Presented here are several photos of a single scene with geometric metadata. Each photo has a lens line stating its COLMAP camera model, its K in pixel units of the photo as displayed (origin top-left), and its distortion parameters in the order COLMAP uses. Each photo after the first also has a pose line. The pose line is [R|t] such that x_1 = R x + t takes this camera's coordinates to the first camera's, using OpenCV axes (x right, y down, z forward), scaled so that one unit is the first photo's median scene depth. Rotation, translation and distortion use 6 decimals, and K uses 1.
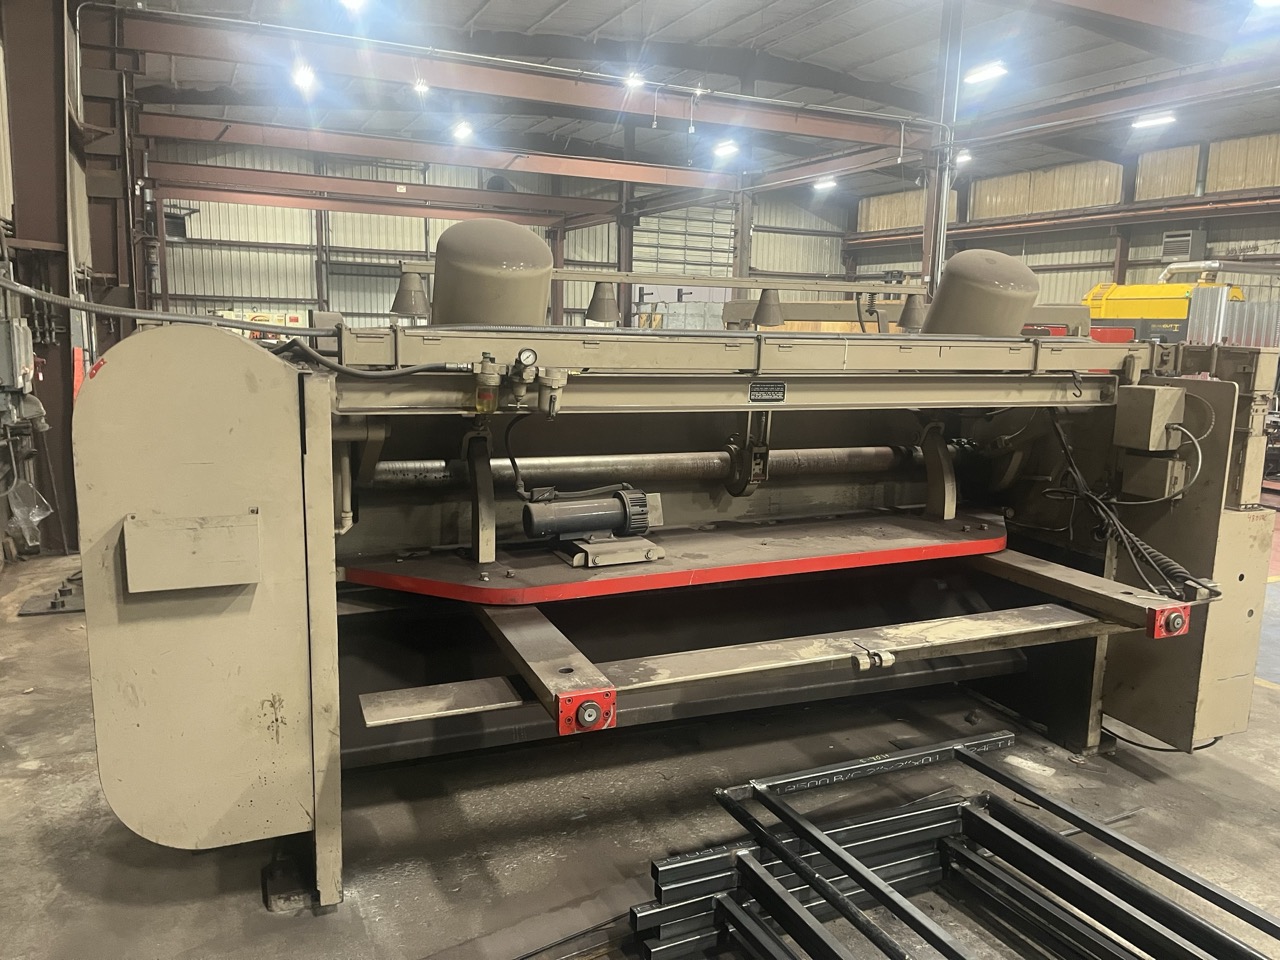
lens RADIAL K [[968.6, 0, 640.0], [0, 968.6, 480.0], [0, 0, 1]] dist [0.080142, -0.115603]
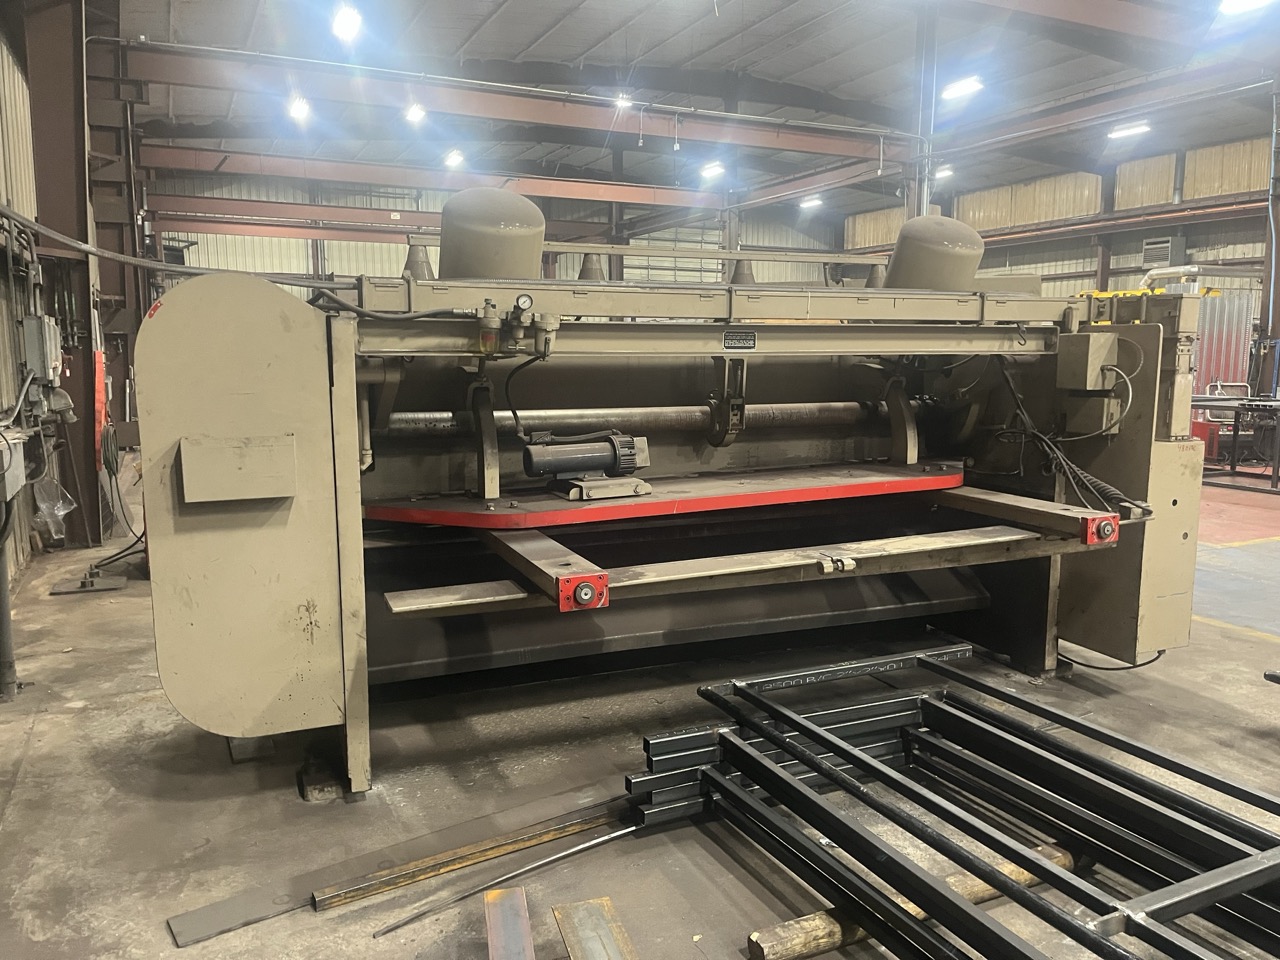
lens RADIAL K [[968.0, 0, 635.9], [0, 968.0, 481.1], [0, 0, 1]] dist [0.071055, -0.095812]
pose [[0.999722, -0.023569, -0.000492, 0.007304], [0.023549, 0.999421, -0.024577, 0.081138], [0.001070, 0.024559, 0.999698, -0.094821]]
